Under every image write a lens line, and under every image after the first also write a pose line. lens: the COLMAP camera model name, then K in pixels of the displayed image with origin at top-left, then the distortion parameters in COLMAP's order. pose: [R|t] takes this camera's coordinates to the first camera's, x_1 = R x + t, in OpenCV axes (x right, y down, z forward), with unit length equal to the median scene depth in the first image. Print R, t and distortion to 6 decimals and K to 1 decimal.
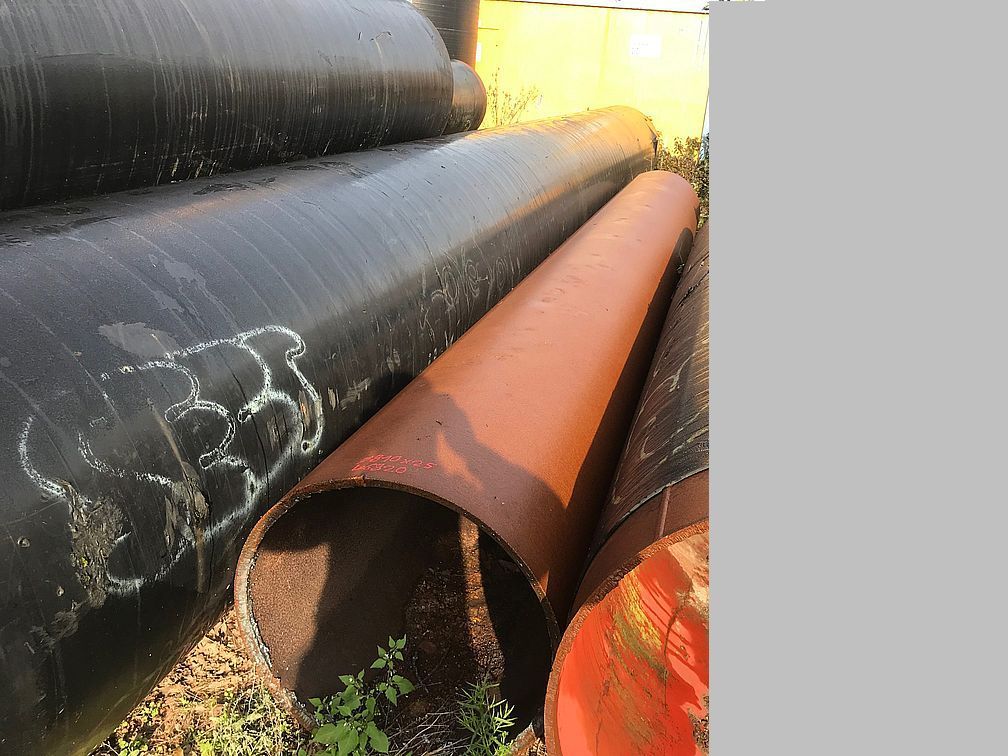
lens RADIAL K [[827.7, 0, 510.7], [0, 827.7, 381.7], [0, 0, 1]] dist [0.023743, -0.009523]
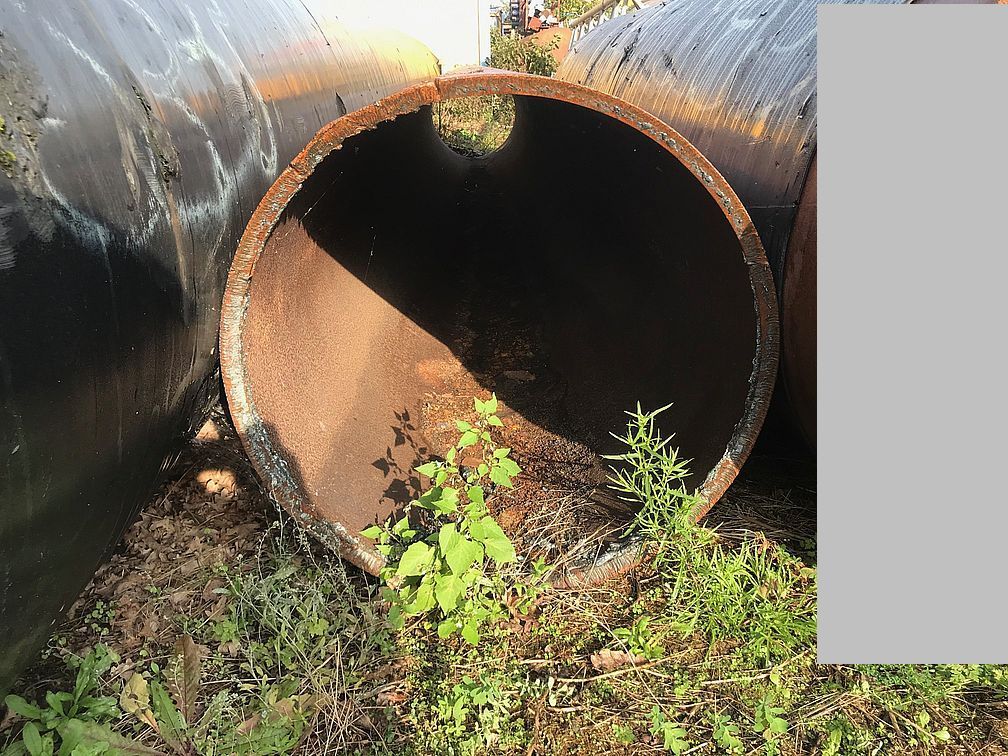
lens RADIAL K [[827.7, 0, 498.4], [0, 827.7, 375.9], [0, 0, 1]] dist [0.023743, -0.009523]
pose [[0.953404, -0.195584, 0.229714, -0.284604], [0.196064, 0.980367, 0.020962, 0.291774], [-0.229304, 0.025054, 0.973032, 0.373570]]
